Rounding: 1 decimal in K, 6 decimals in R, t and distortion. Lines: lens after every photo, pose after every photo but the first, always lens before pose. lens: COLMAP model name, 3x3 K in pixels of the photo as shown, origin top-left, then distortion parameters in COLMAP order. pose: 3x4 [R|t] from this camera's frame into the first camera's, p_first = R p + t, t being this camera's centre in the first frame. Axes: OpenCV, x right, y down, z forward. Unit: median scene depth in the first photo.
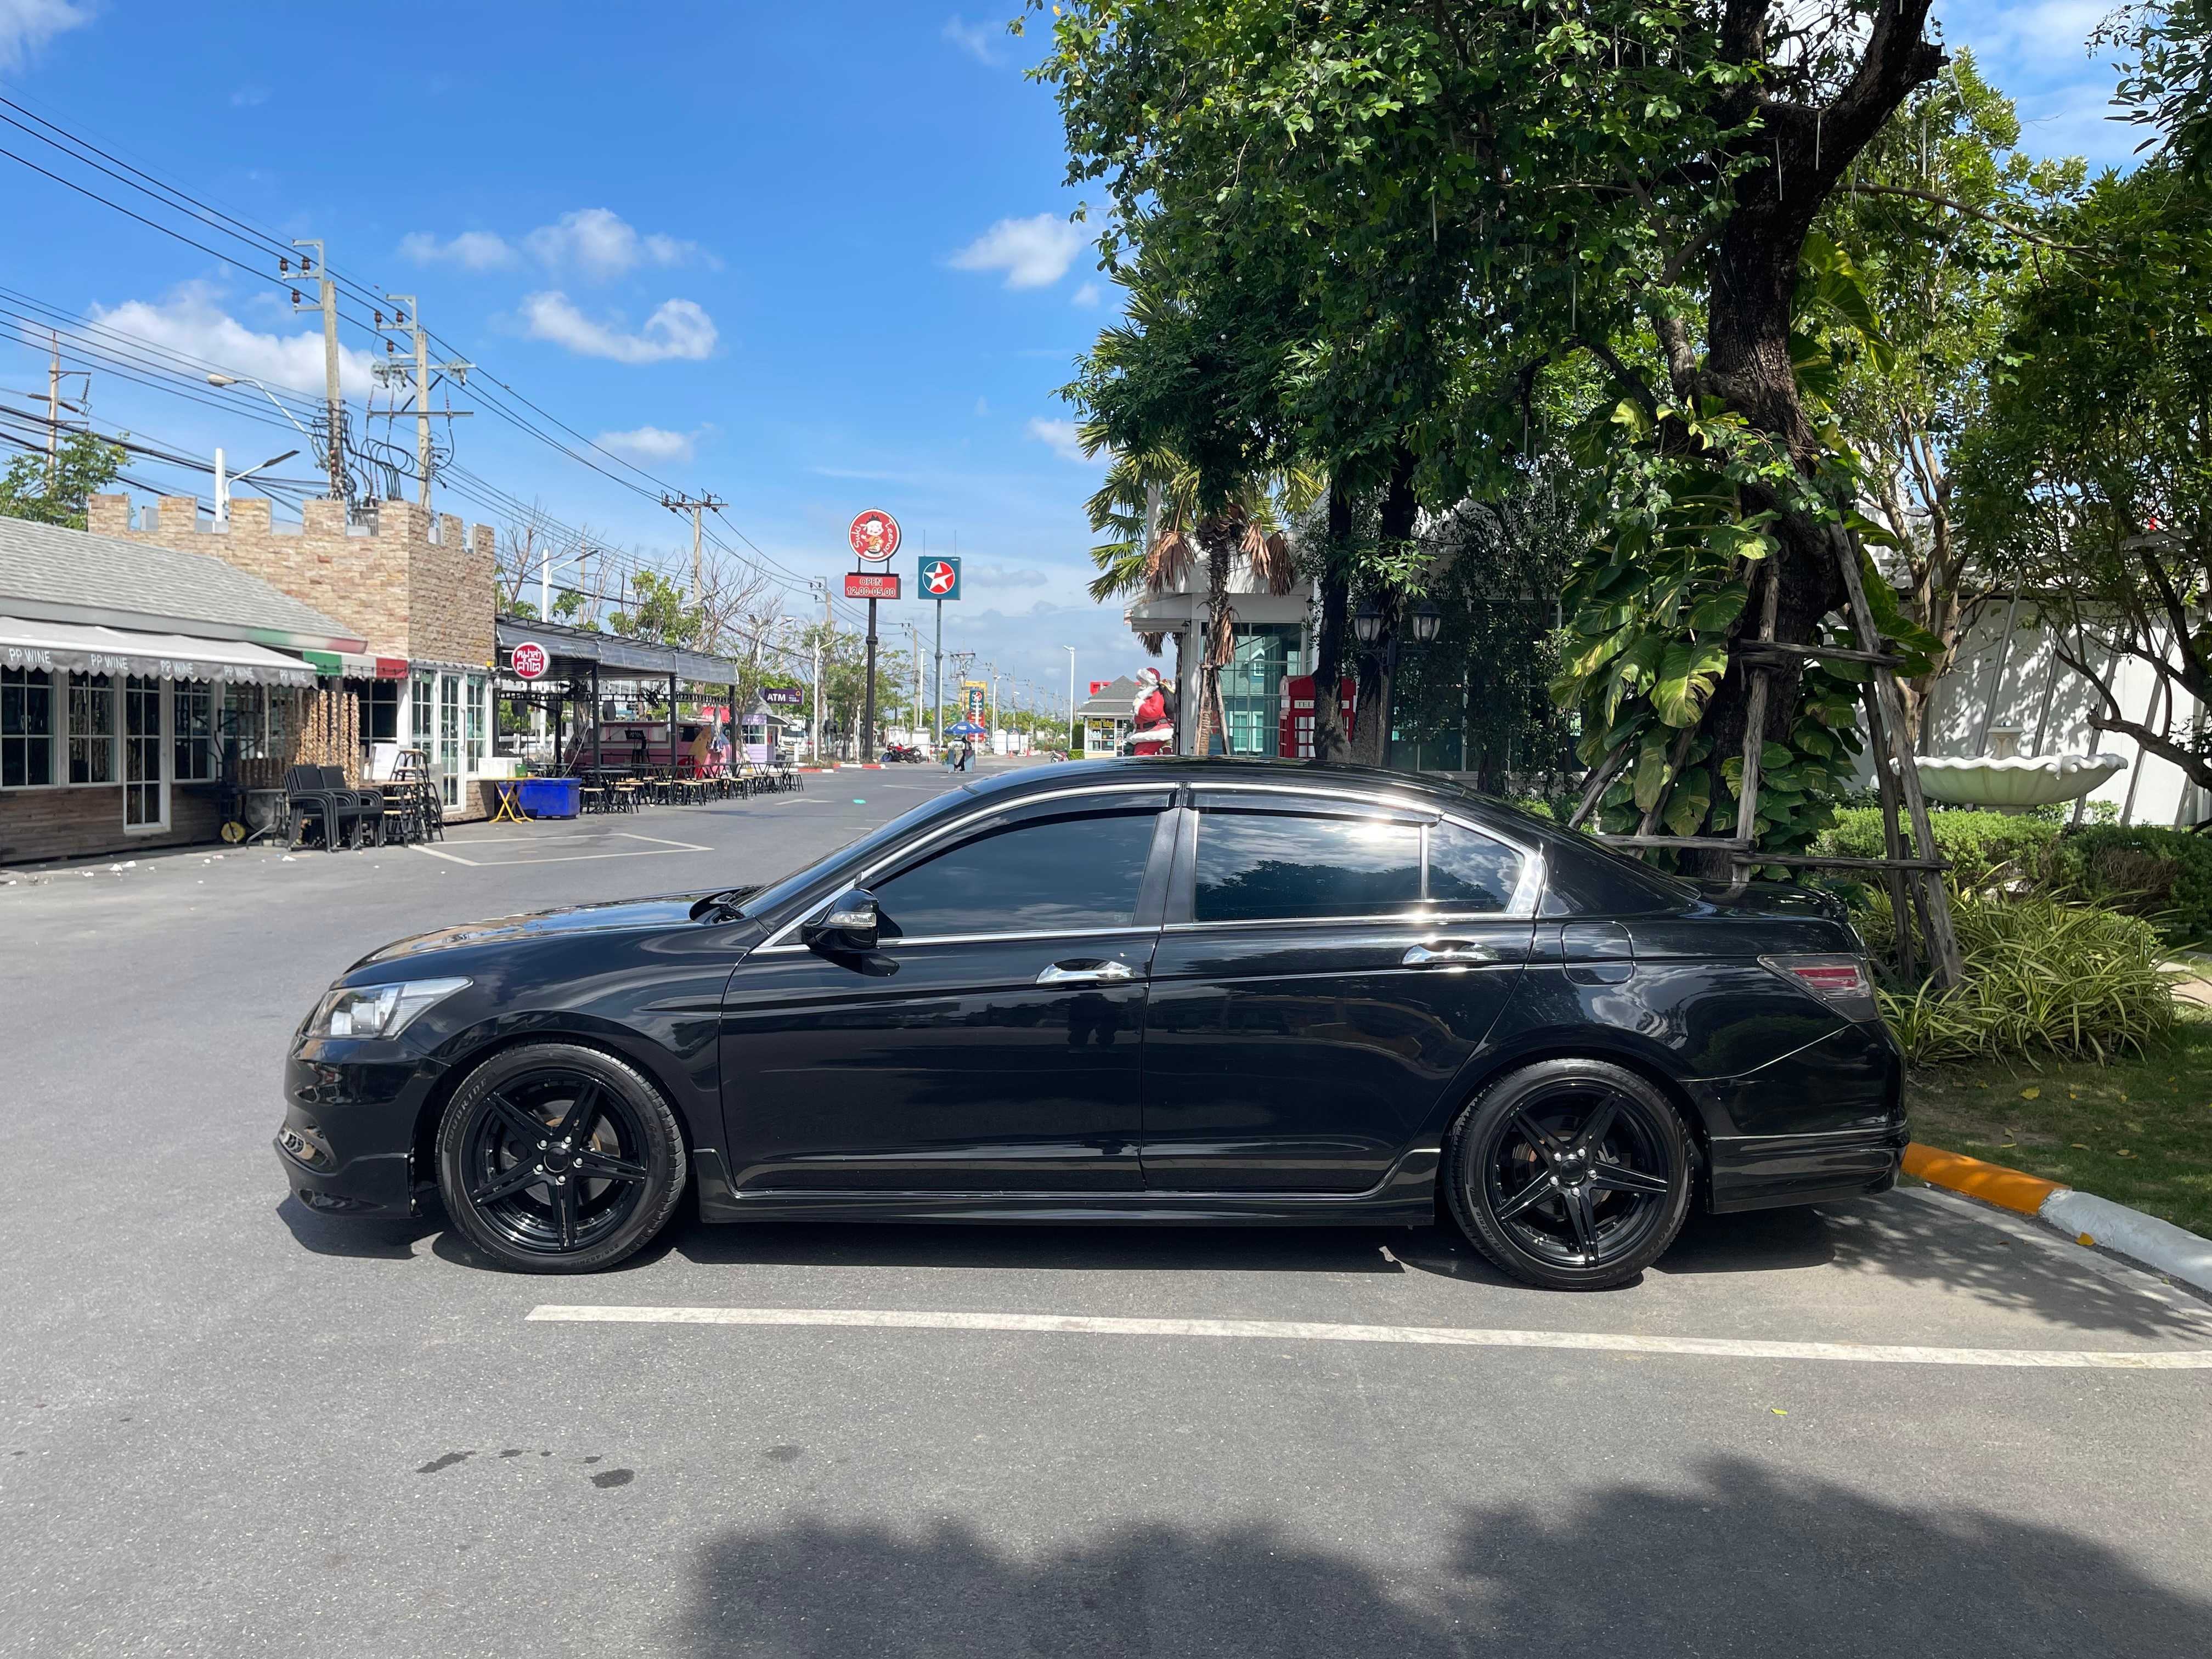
lens RADIAL K [[1664.6, 0, 1124.3], [0, 1664.6, 837.7], [0, 0, 1]] dist [0.059222, -0.076748]
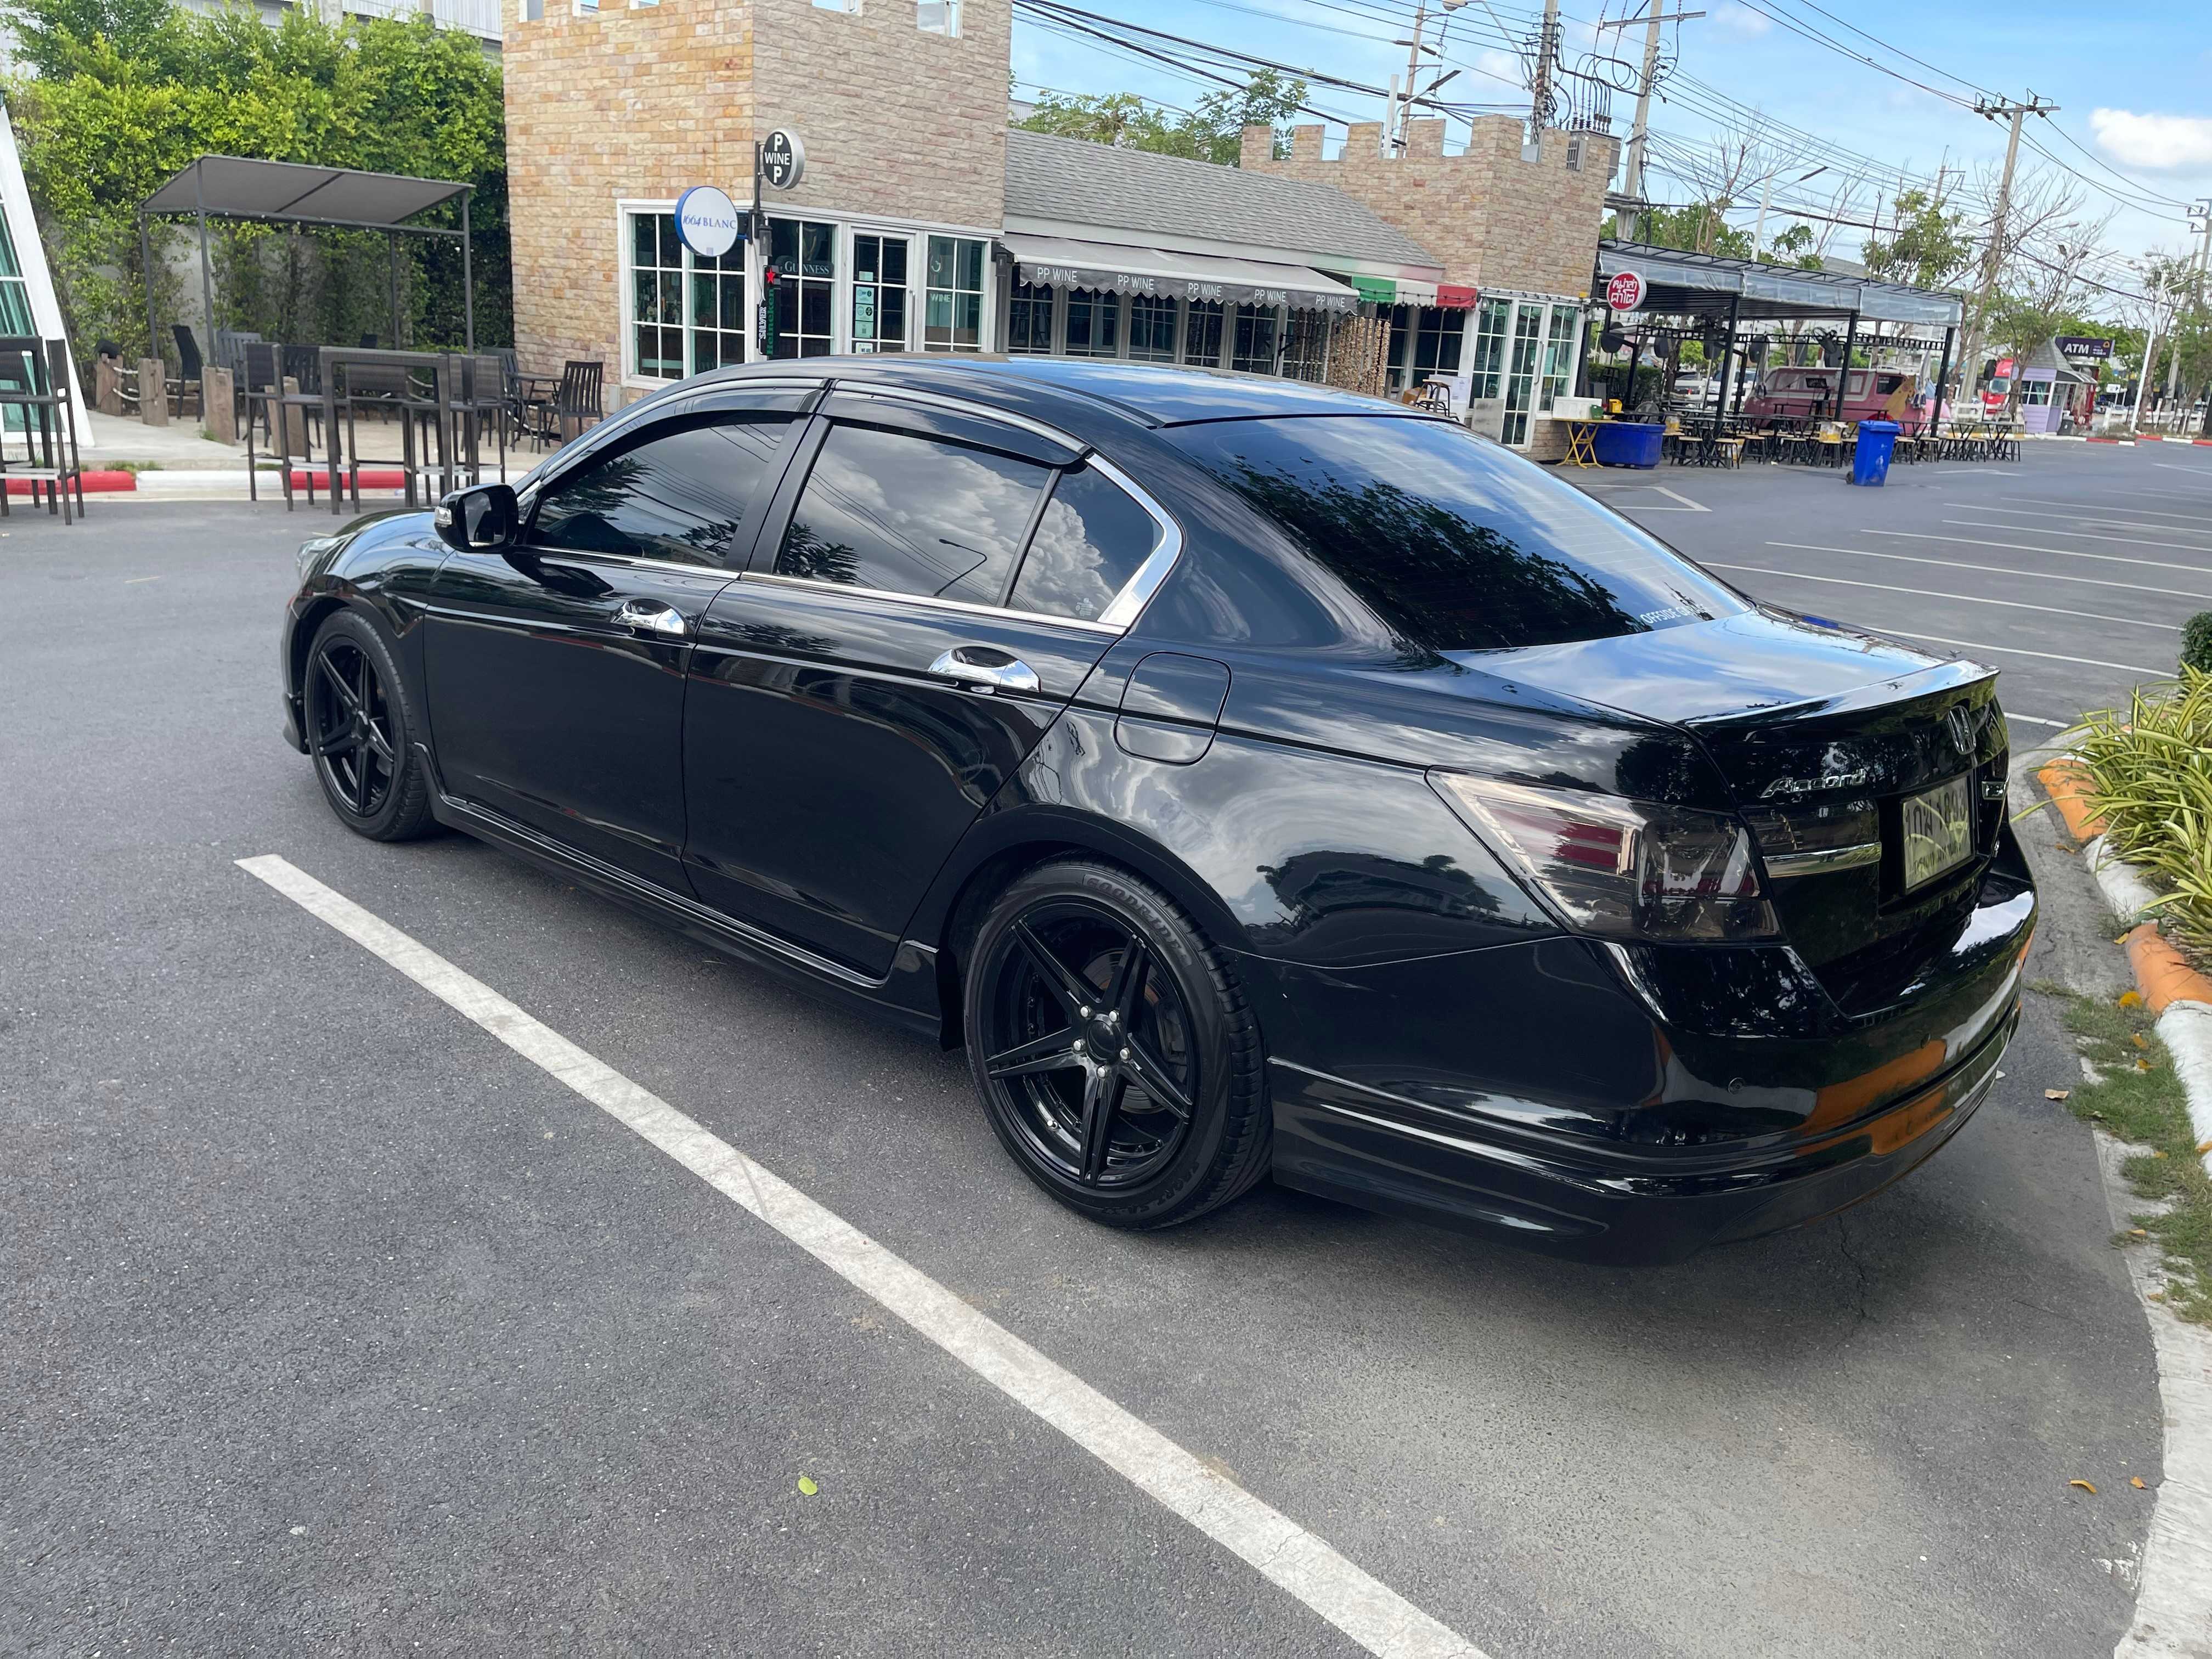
lens RADIAL K [[1664.6, 0, 1105.7], [0, 1664.6, 827.8], [0, 0, 1]] dist [0.059222, -0.076748]
pose [[0.721450, 0.219988, -0.656594, 0.131458], [-0.087678, 0.969584, 0.228515, -0.004714], [0.686894, -0.107293, 0.718794, 0.109802]]
